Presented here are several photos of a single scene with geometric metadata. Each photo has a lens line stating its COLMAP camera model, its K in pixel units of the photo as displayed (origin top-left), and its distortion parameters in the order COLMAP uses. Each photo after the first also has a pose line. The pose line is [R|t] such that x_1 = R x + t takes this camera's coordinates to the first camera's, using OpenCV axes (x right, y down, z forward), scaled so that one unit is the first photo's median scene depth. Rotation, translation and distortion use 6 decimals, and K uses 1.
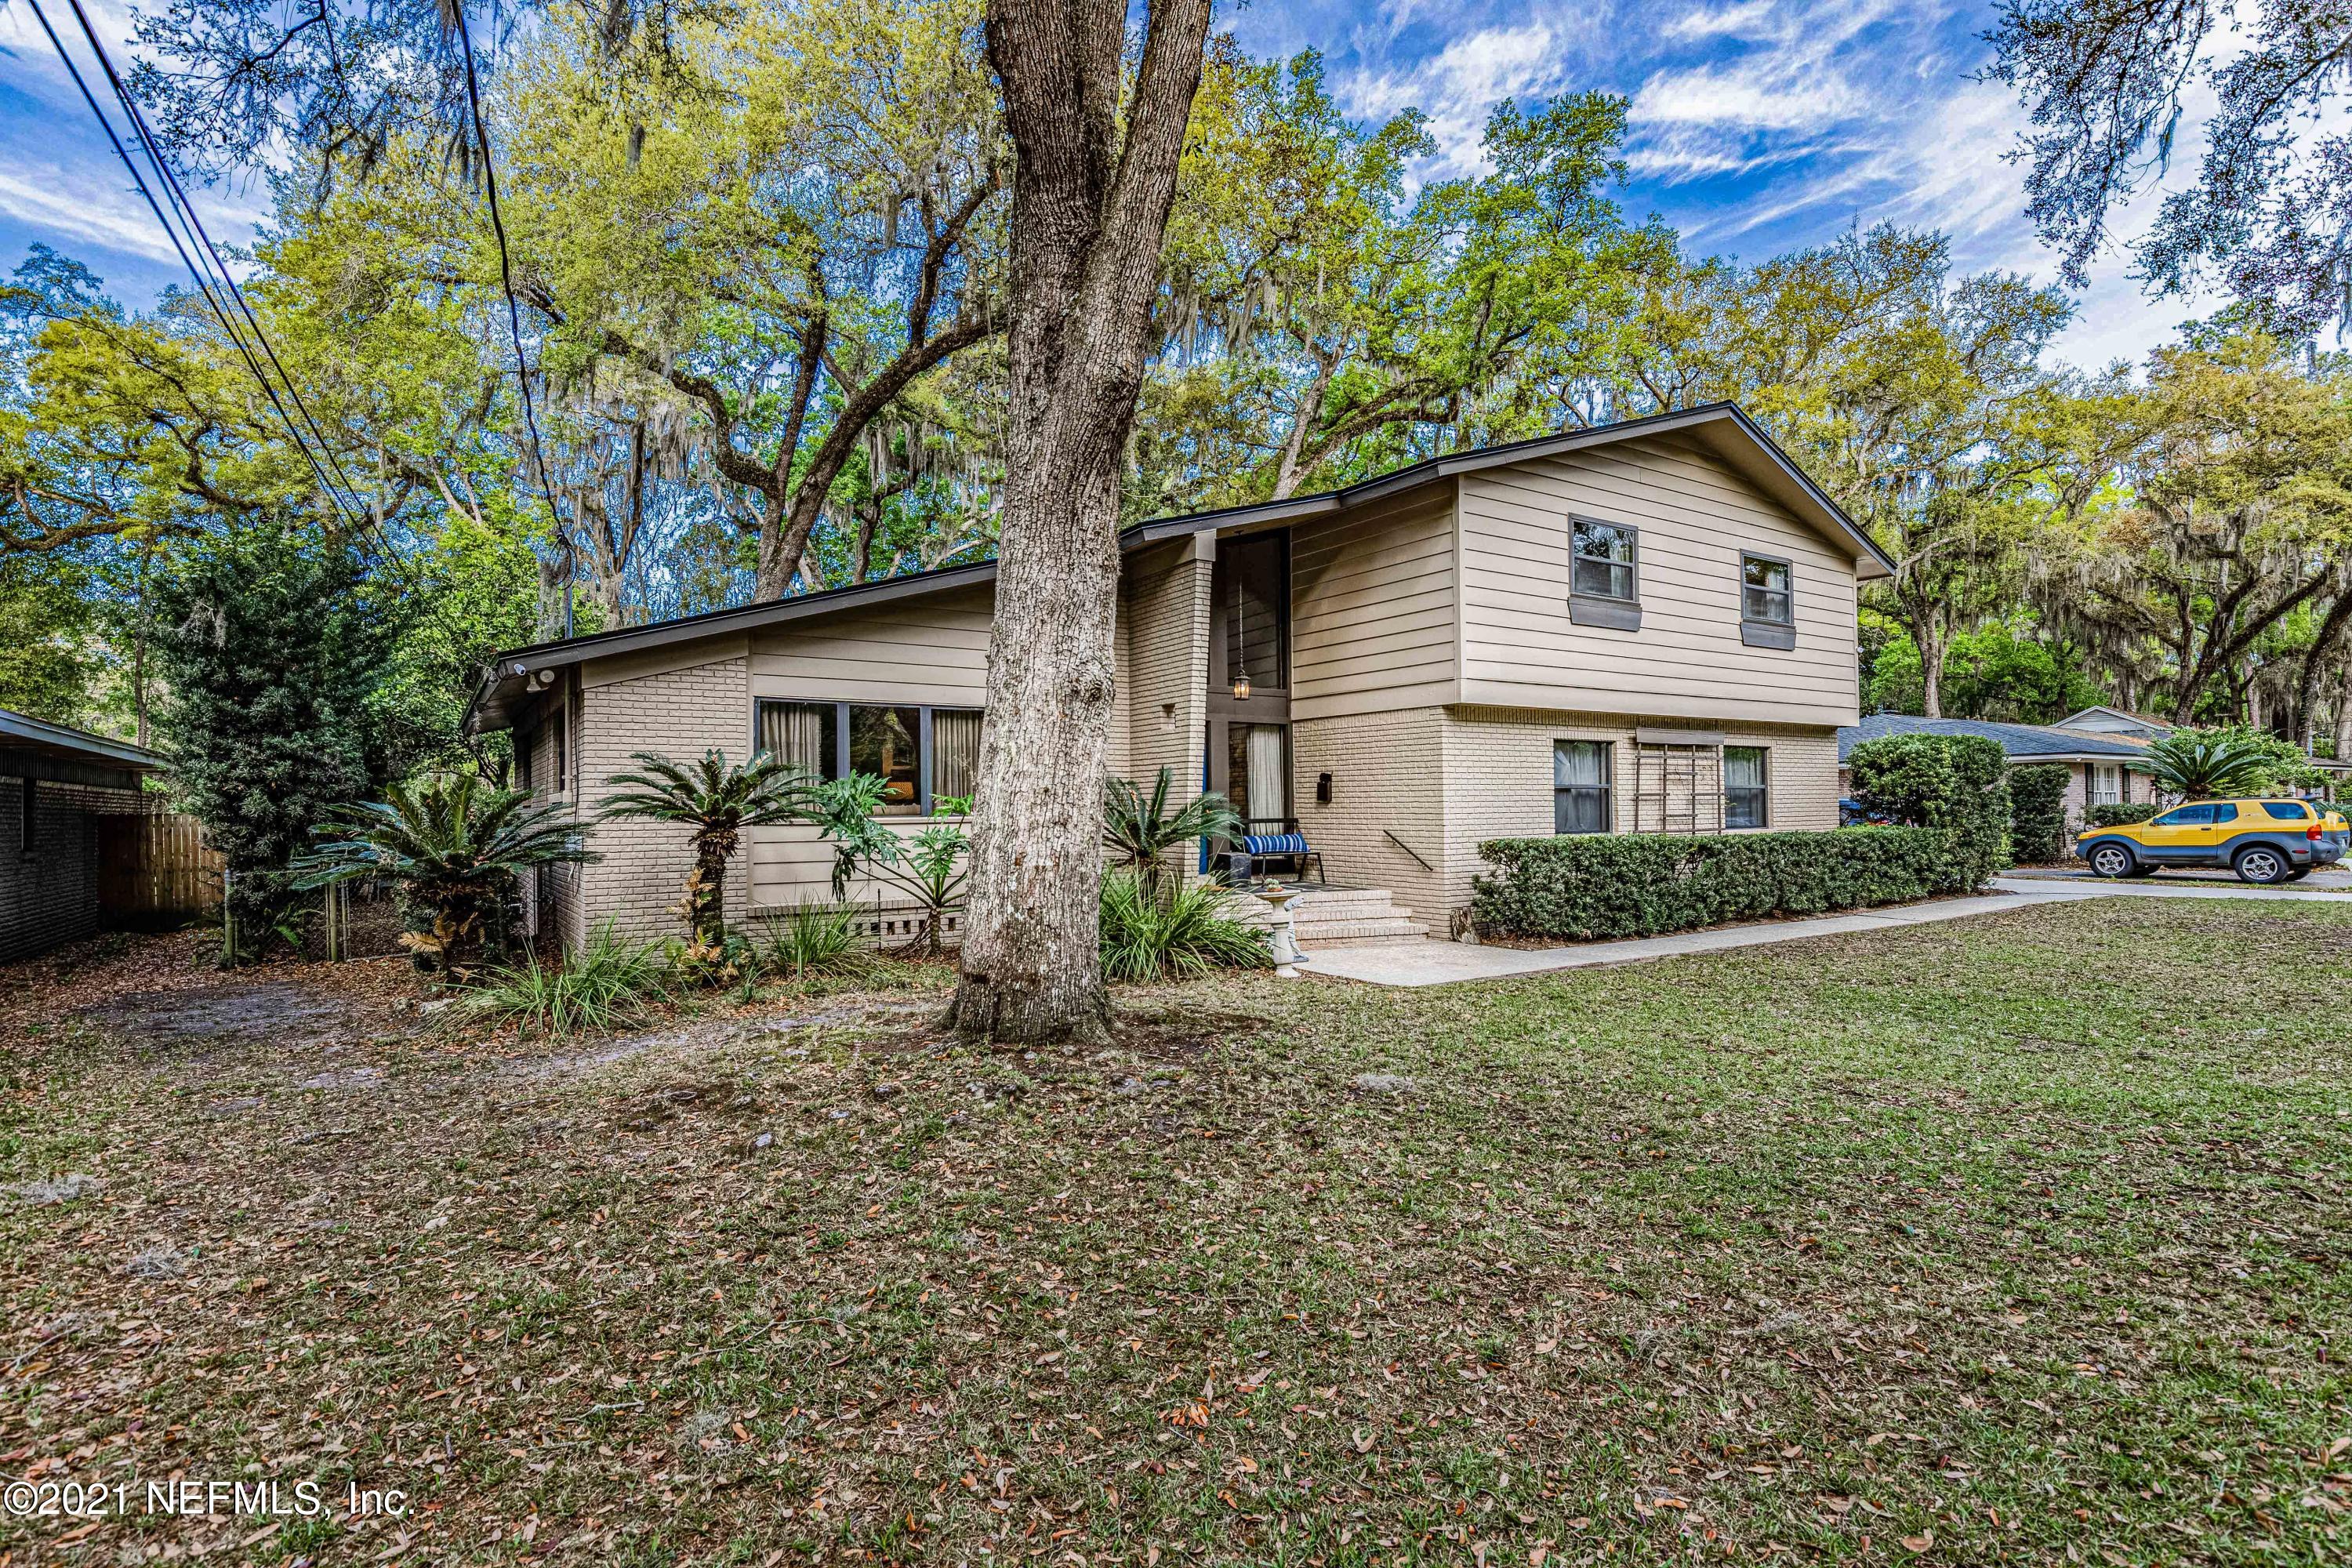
lens RADIAL K [[1096.4, 0, 1175.8], [0, 1096.4, 799.0], [0, 0, 1]] dist [-0.003774, -0.001078]
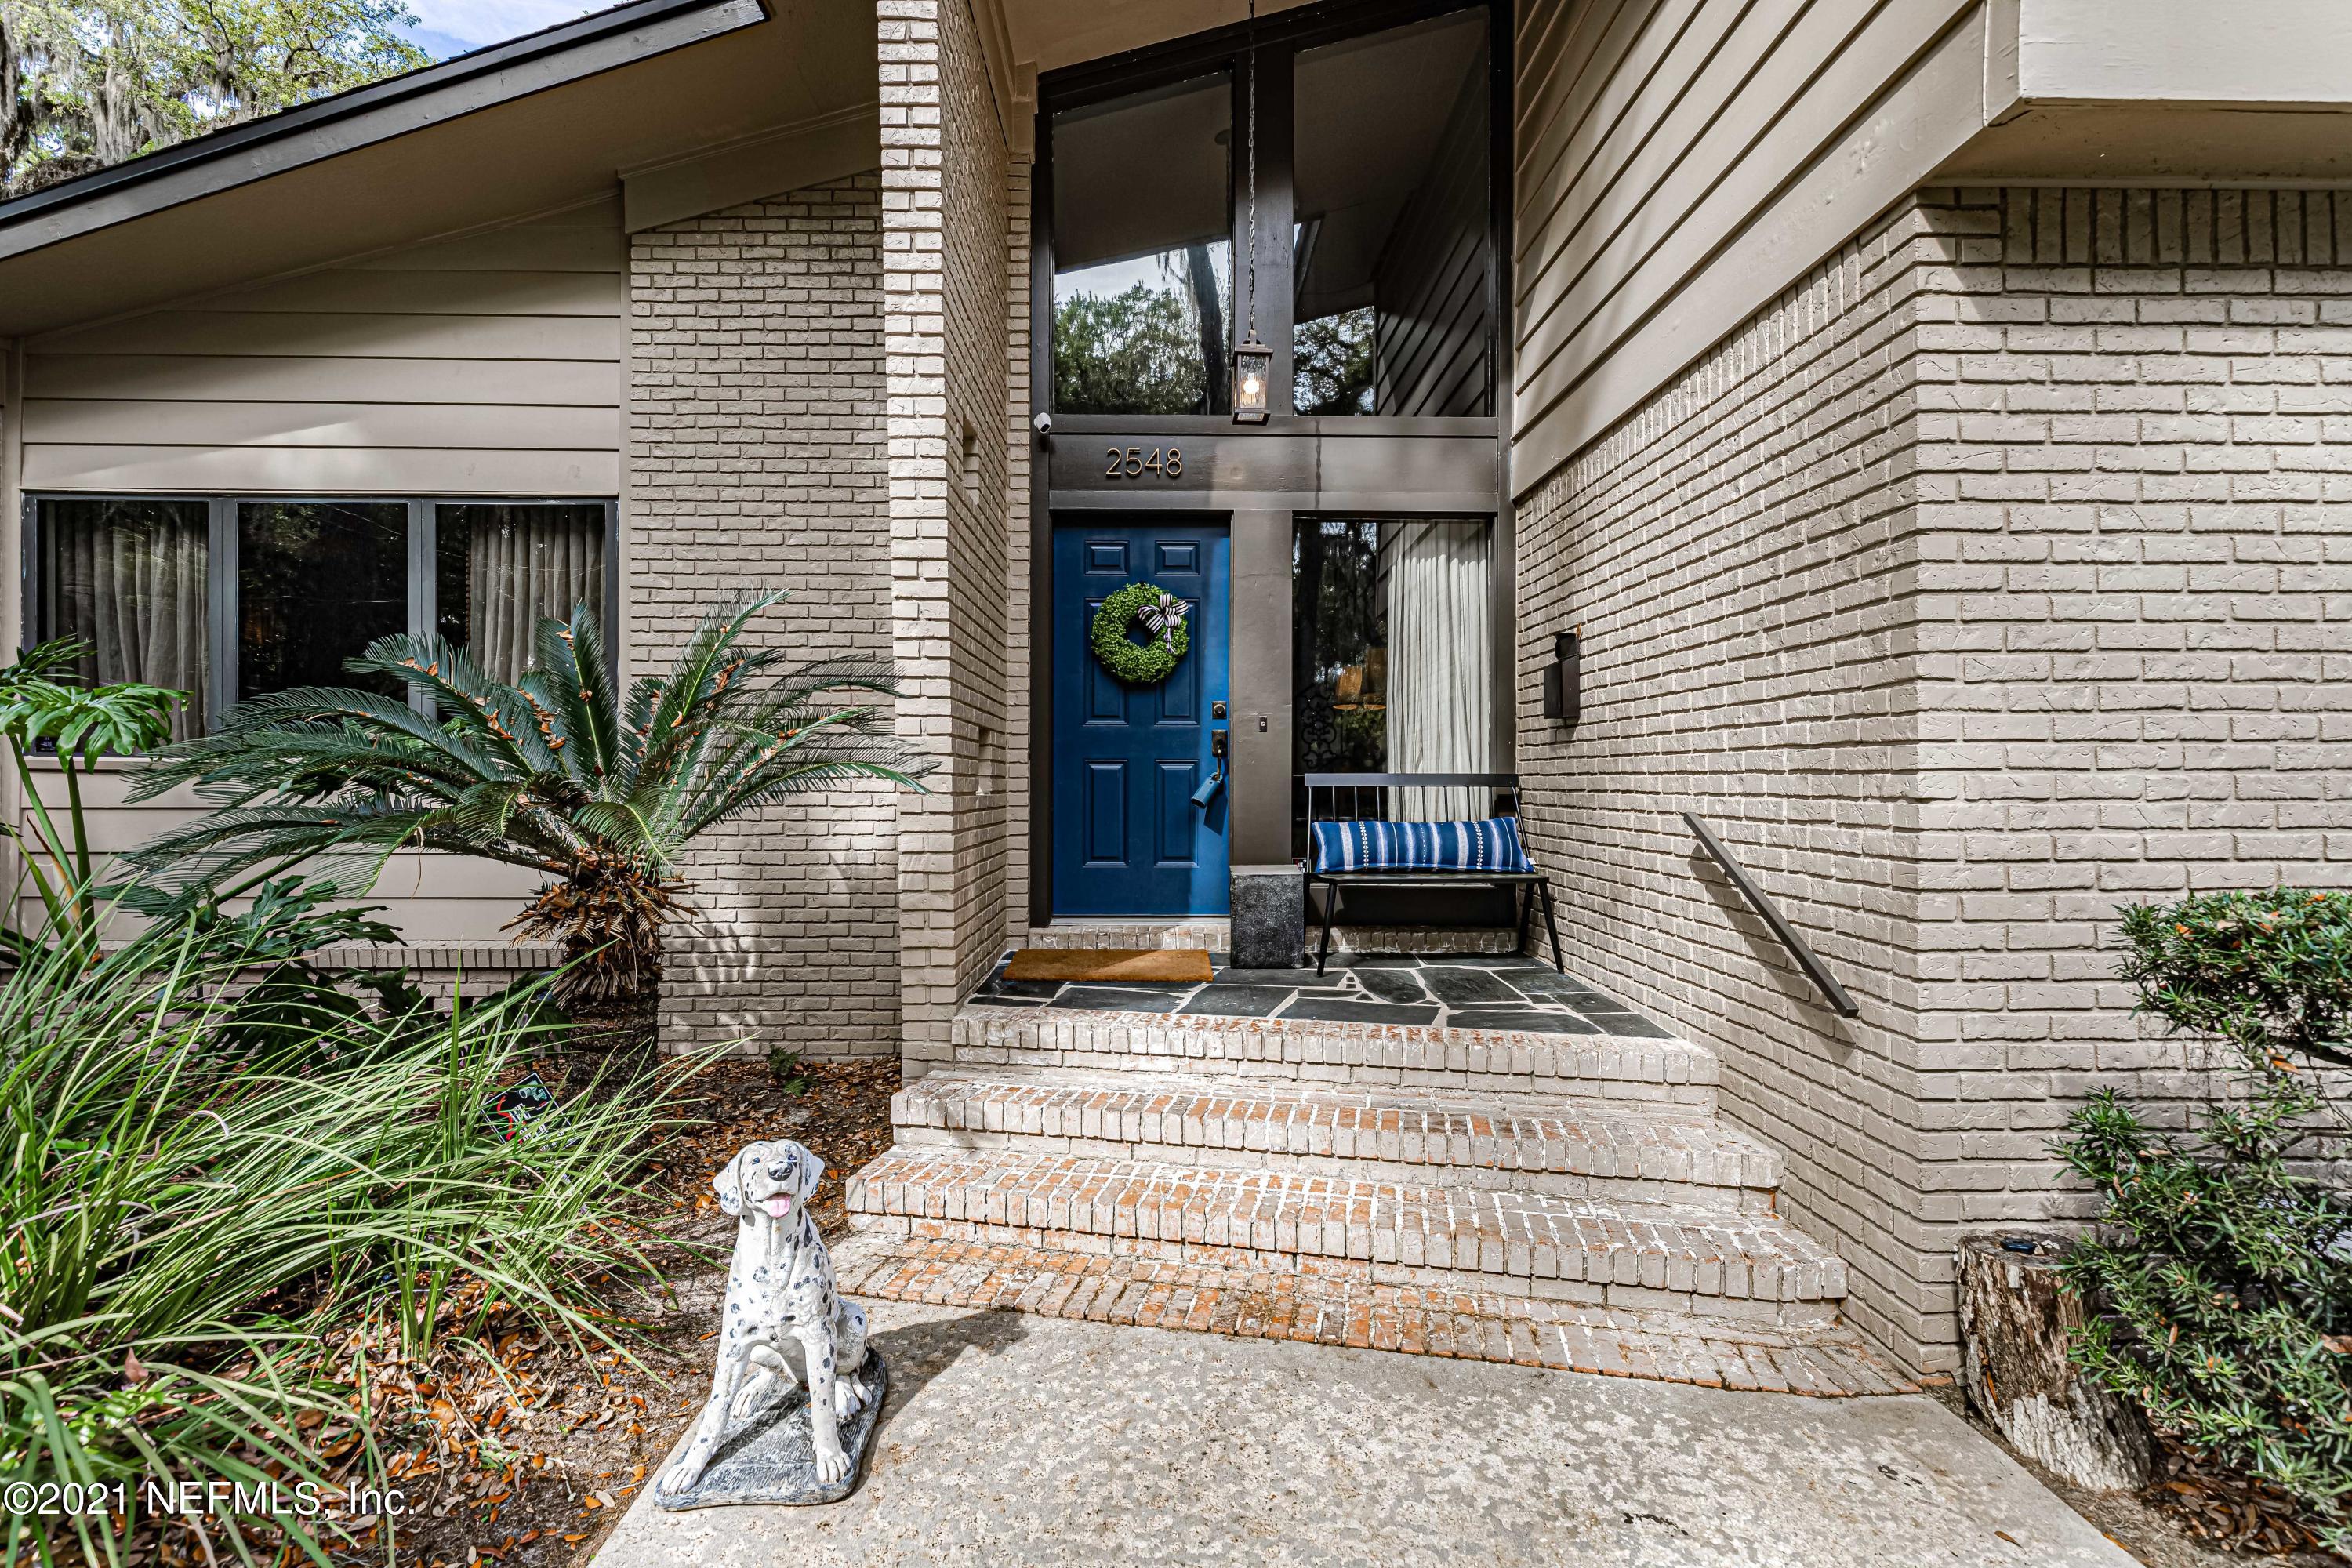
lens RADIAL K [[1074.2, 0, 1156.6], [0, 1074.2, 779.7], [0, 0, 1]] dist [0.013261, -0.002109]
pose [[0.846967, 0.008182, -0.531582, 0.194883], [-0.002601, 0.999933, 0.011248, 0.015667], [0.531638, -0.008144, 0.846932, 0.640811]]
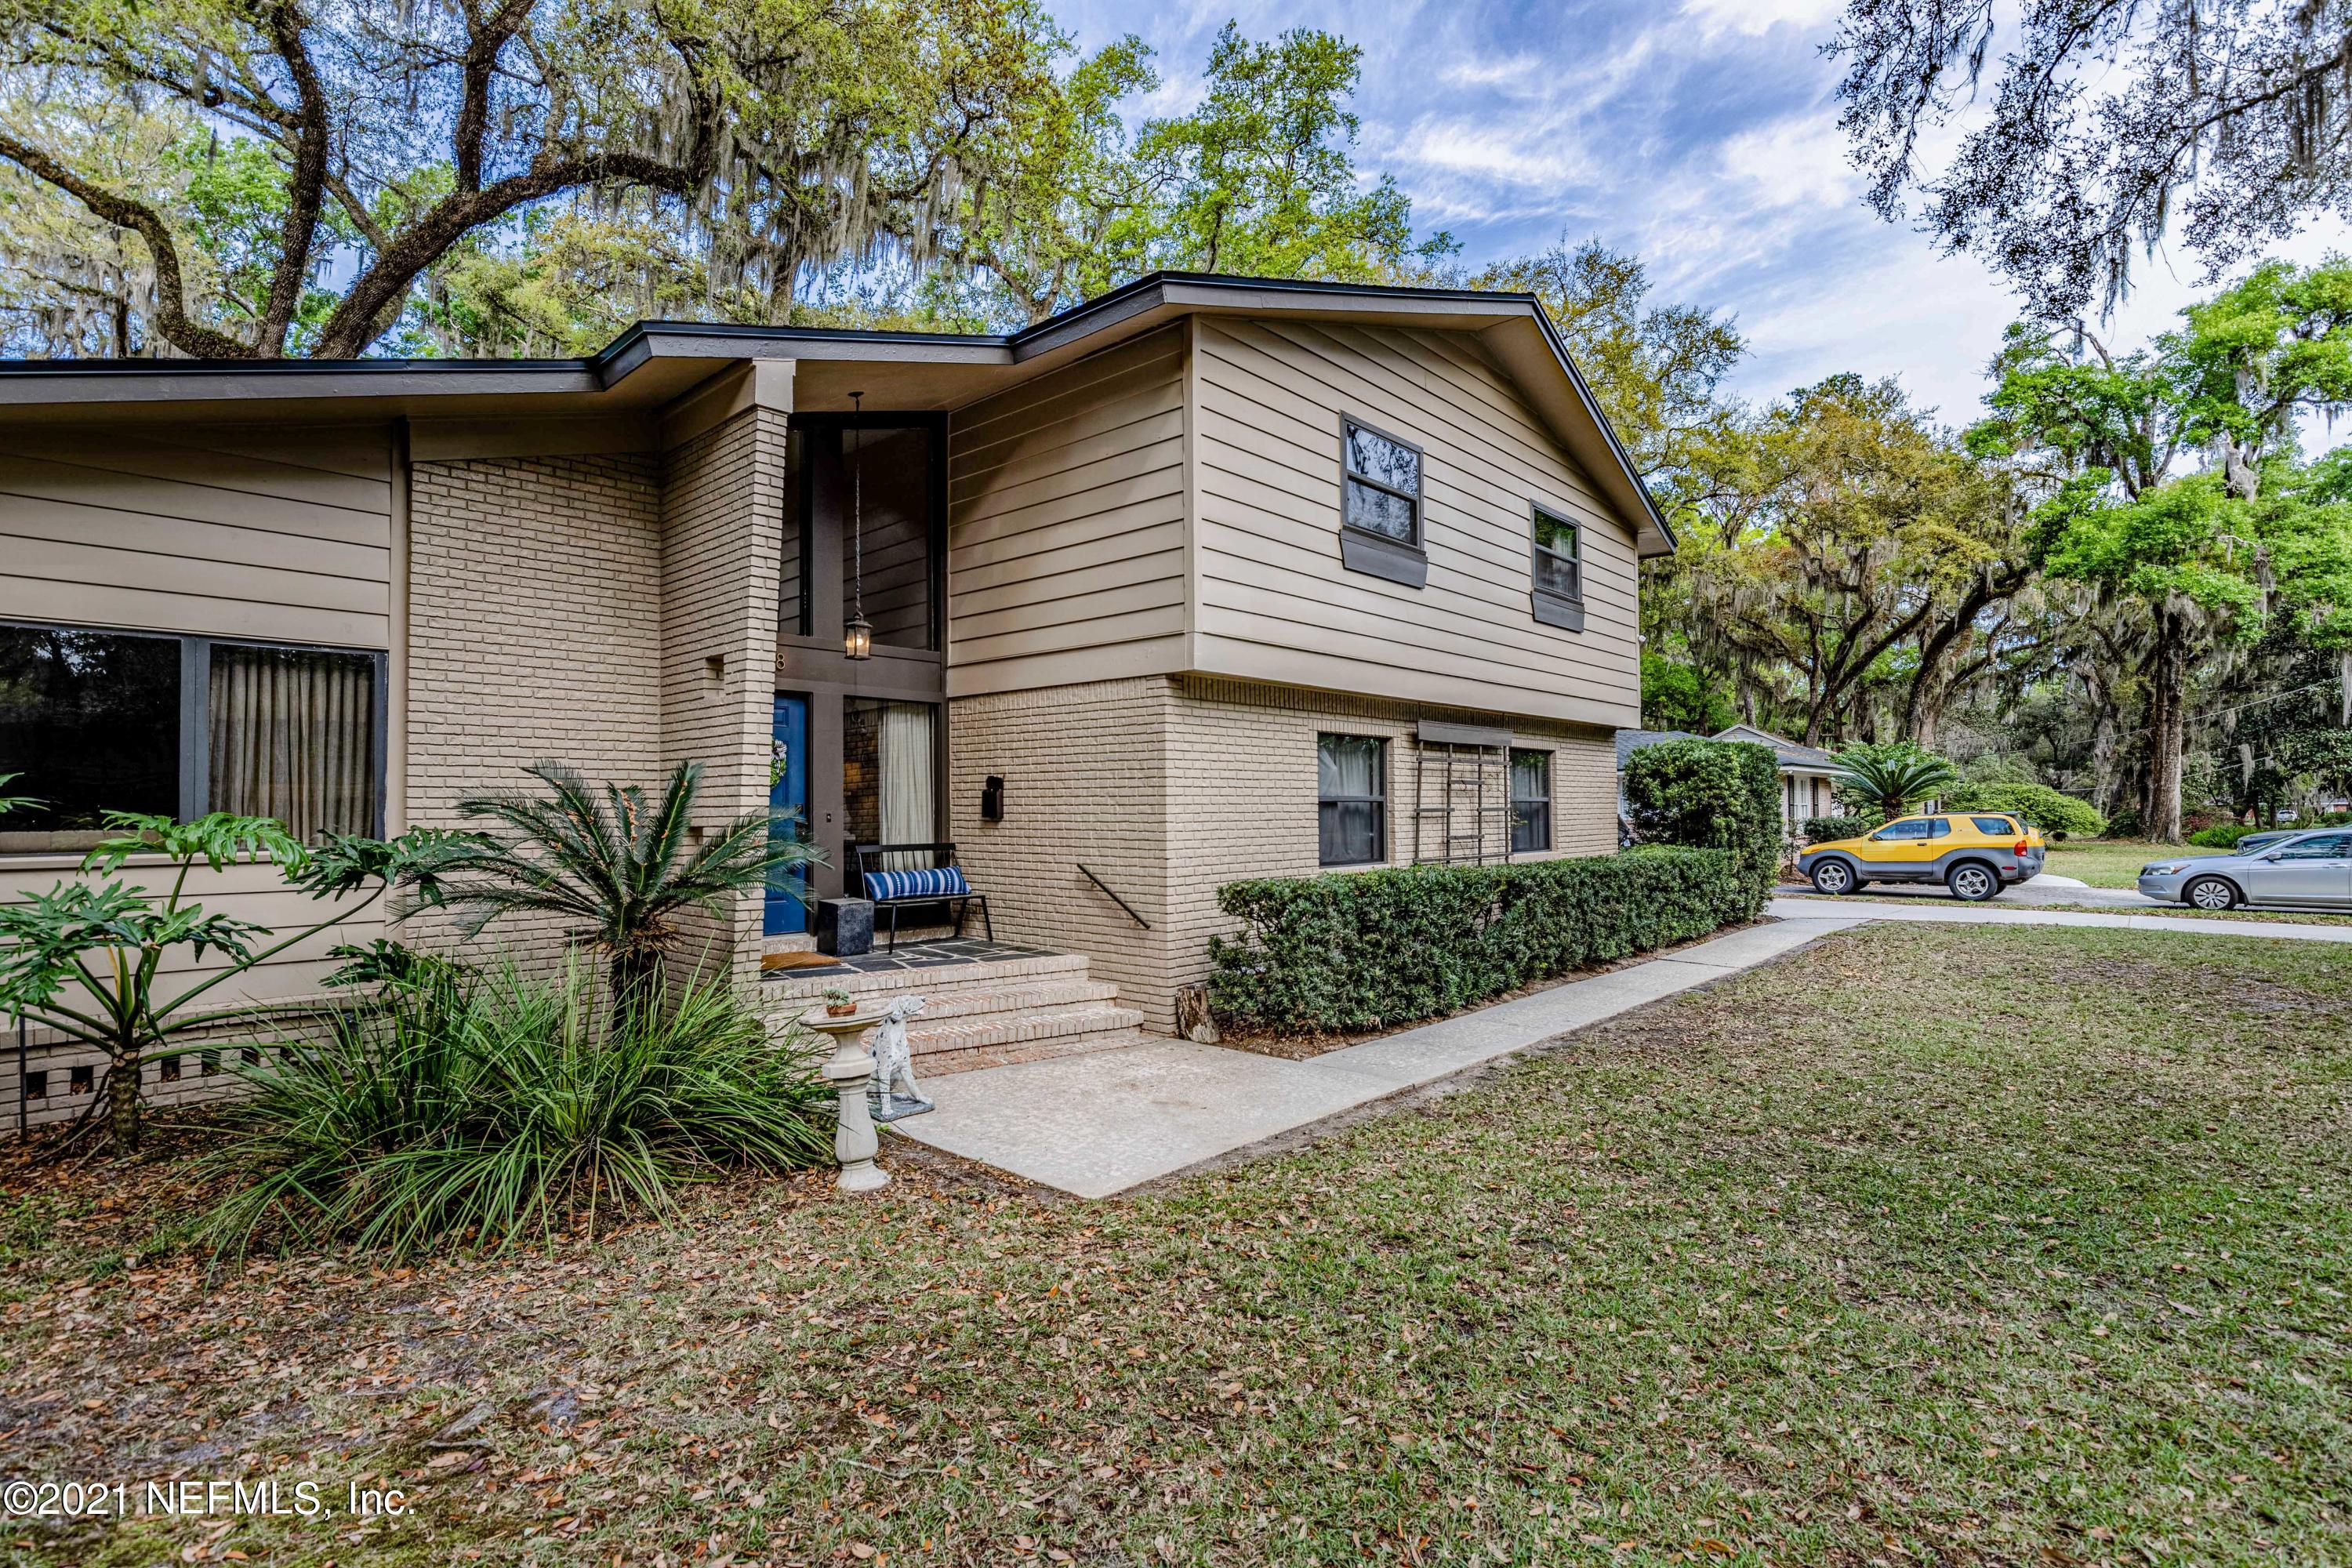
lens RADIAL K [[1096.4, 0, 1188.2], [0, 1096.4, 783.8], [0, 0, 1]] dist [-0.003774, -0.001078]
pose [[0.964780, 0.009976, 0.262870, 0.072061], [-0.005351, 0.999818, -0.018306, -0.007212], [-0.263004, 0.016254, 0.964658, 0.311111]]
